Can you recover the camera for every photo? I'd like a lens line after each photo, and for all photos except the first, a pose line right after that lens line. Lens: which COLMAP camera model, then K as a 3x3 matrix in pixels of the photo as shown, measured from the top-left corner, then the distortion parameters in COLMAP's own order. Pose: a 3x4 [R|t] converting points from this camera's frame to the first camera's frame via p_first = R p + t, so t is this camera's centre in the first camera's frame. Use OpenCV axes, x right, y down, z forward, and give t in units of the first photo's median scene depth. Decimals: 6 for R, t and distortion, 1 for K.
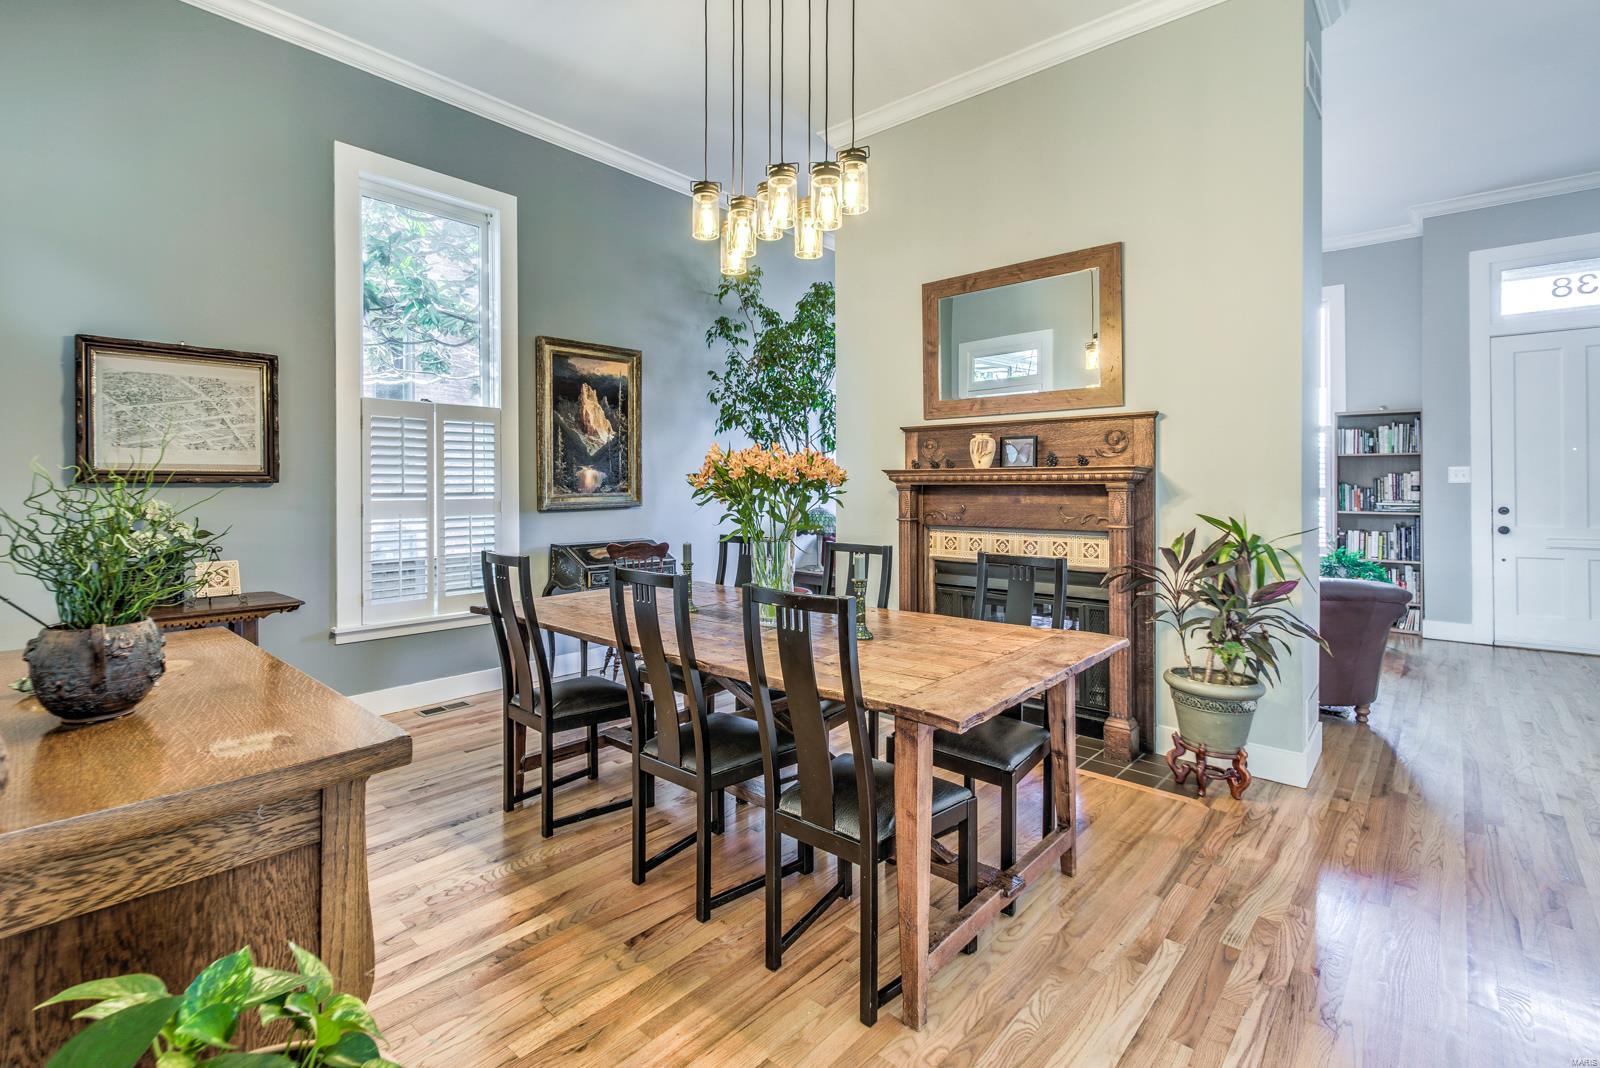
lens RADIAL K [[697.2, 0, 793.8], [0, 697.2, 489.6], [0, 0, 1]] dist [0.001728, -0.000239]
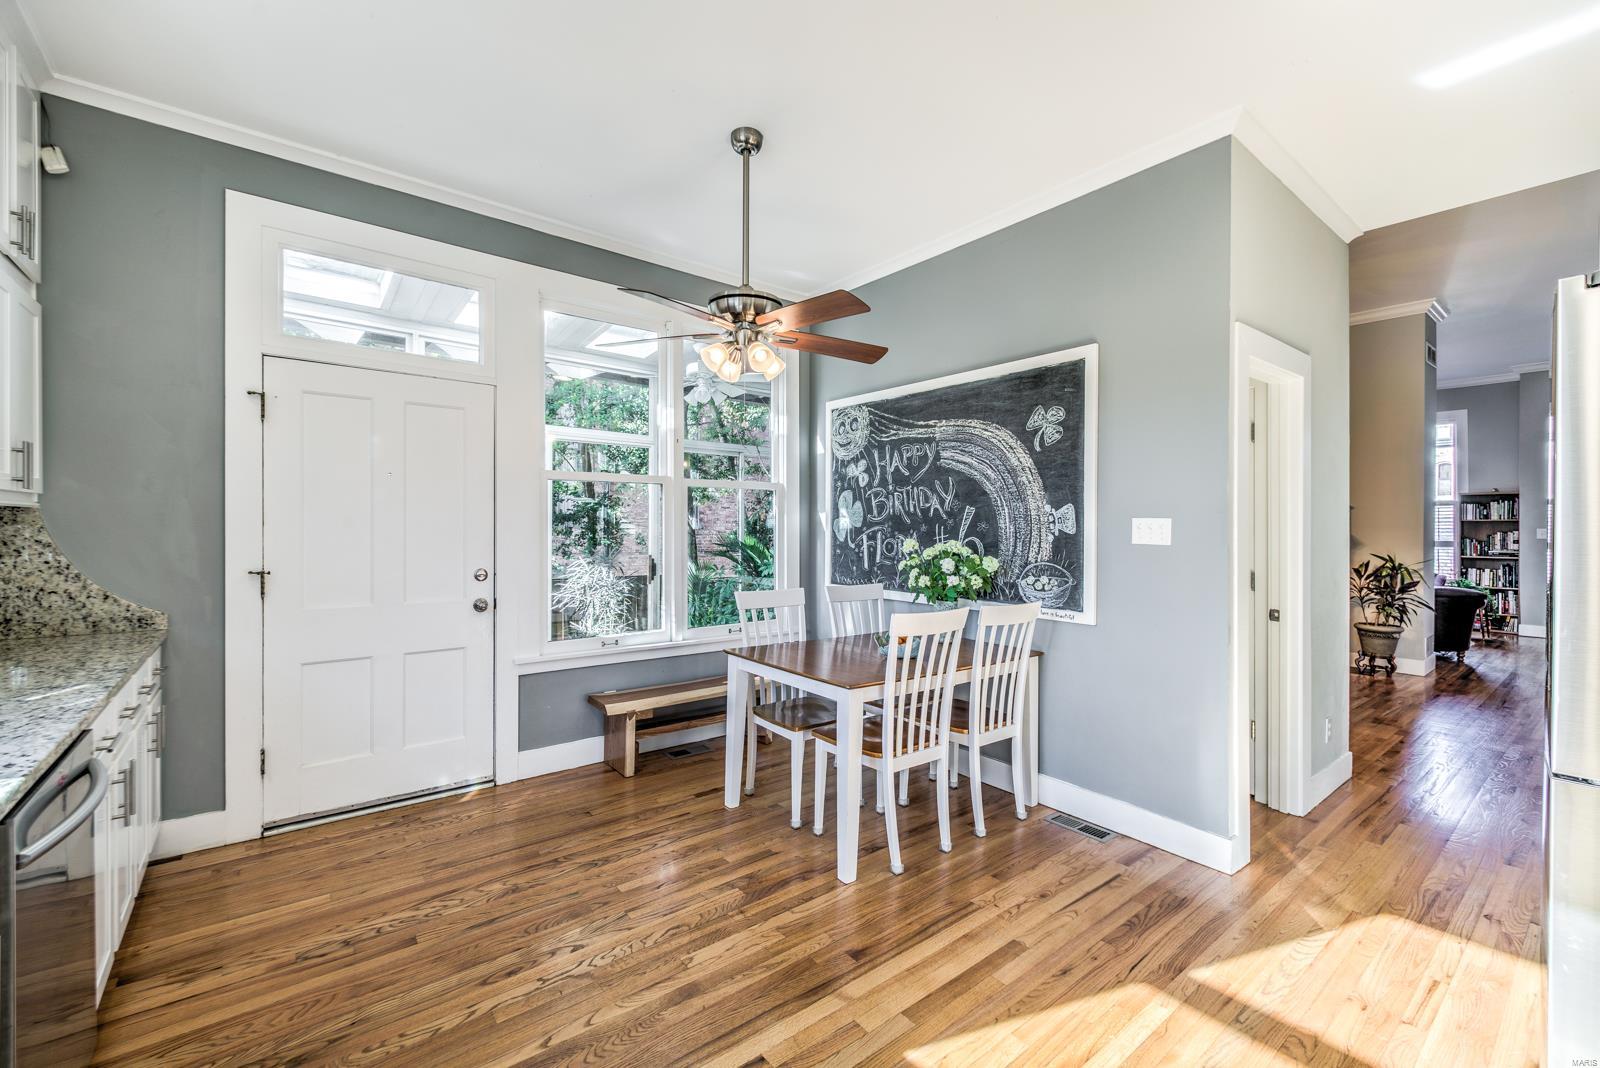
lens RADIAL K [[666.1, 0, 800.0], [0, 666.1, 534.0], [0, 0, 1]] dist [-0.000826, -0.000301]
pose [[0.988102, 0.007680, -0.153611, -0.483219], [-0.007789, 0.999970, -0.000106, -0.006893], [0.153606, 0.001301, 0.988131, -0.743536]]
